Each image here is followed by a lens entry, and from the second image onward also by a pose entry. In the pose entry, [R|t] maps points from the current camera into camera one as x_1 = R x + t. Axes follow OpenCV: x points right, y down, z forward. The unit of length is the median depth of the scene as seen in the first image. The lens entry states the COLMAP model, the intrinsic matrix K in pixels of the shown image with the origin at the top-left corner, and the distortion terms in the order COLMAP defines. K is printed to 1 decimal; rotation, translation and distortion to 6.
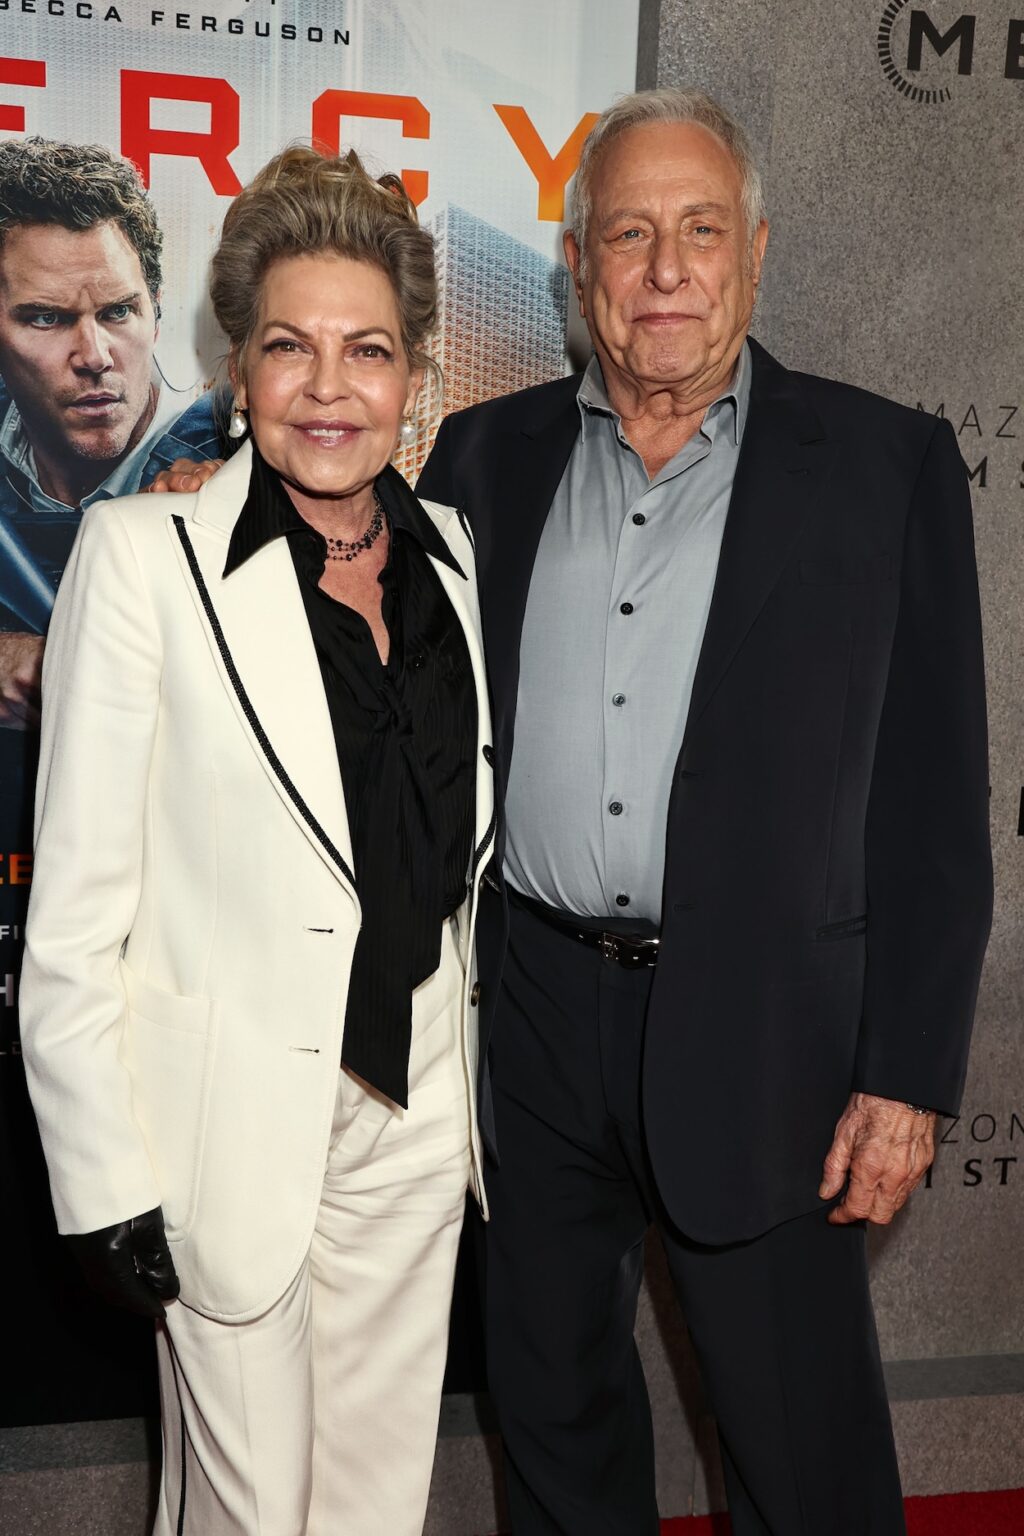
lens RADIAL K [[1496.5, 0, 512.1], [0, 1496.5, 745.6], [0, 0, 1]] dist [0.028702, 0.000000]
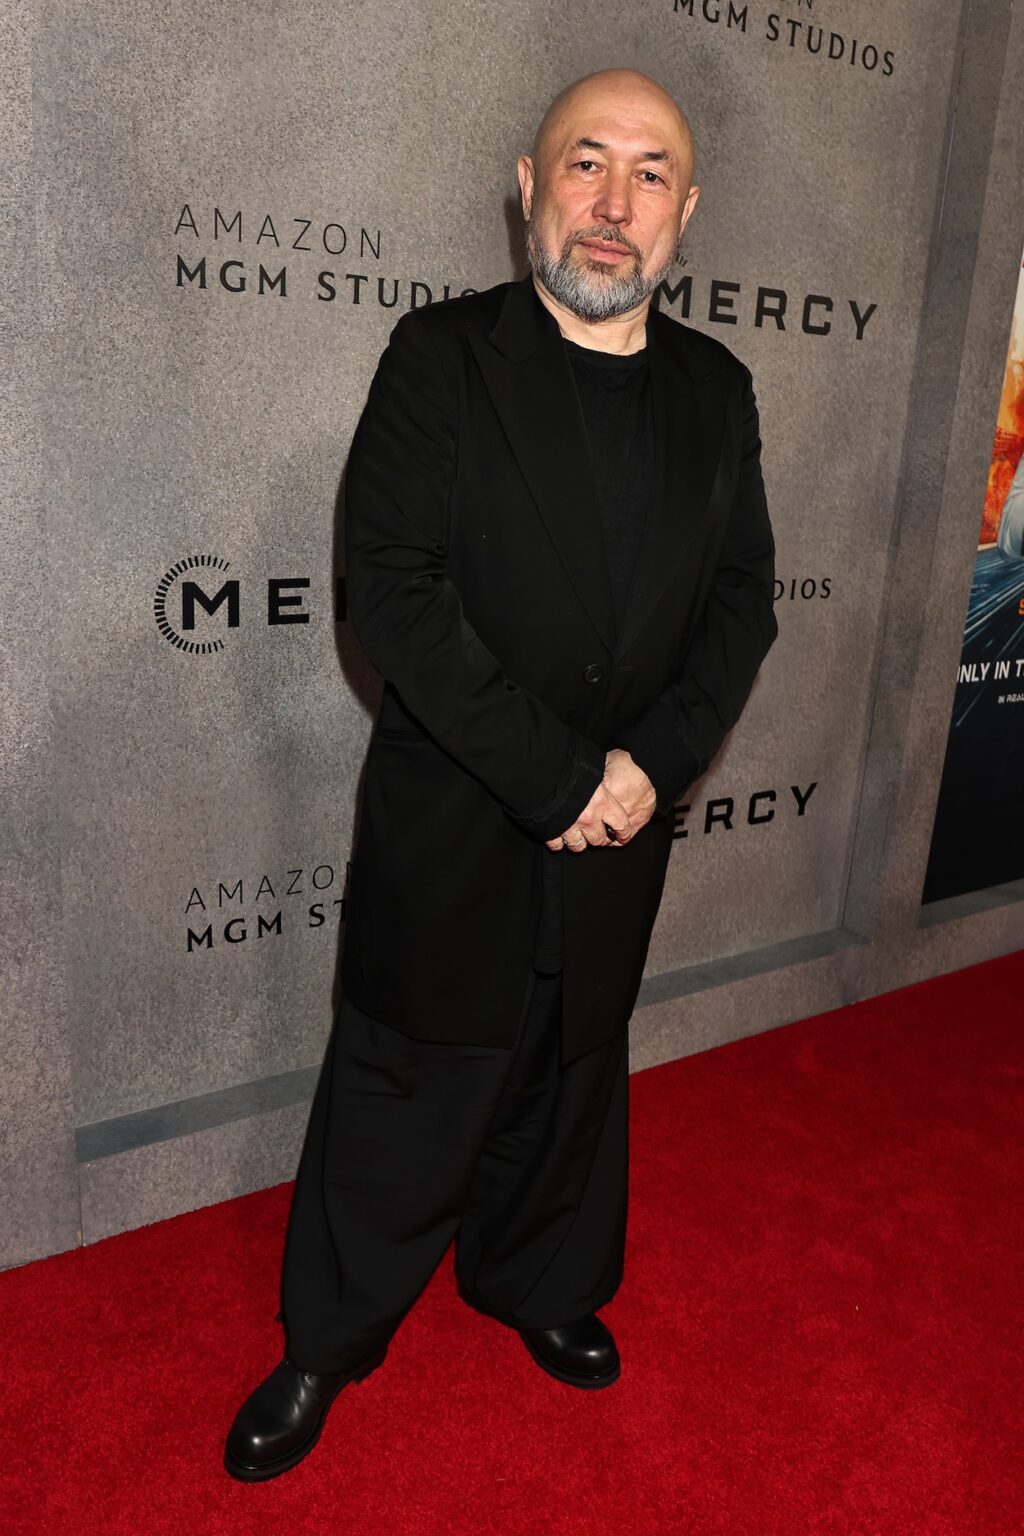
lens RADIAL K [[1192.6, 0, 519.5], [0, 1192.6, 741.2], [0, 0, 1]] dist [-0.067234, 0.038490]
pose [[0.919101, -0.086167, 0.384485, 0.123659], [0.030737, 0.988501, 0.148056, 0.022950], [-0.392821, -0.124261, 0.911181, 0.136031]]
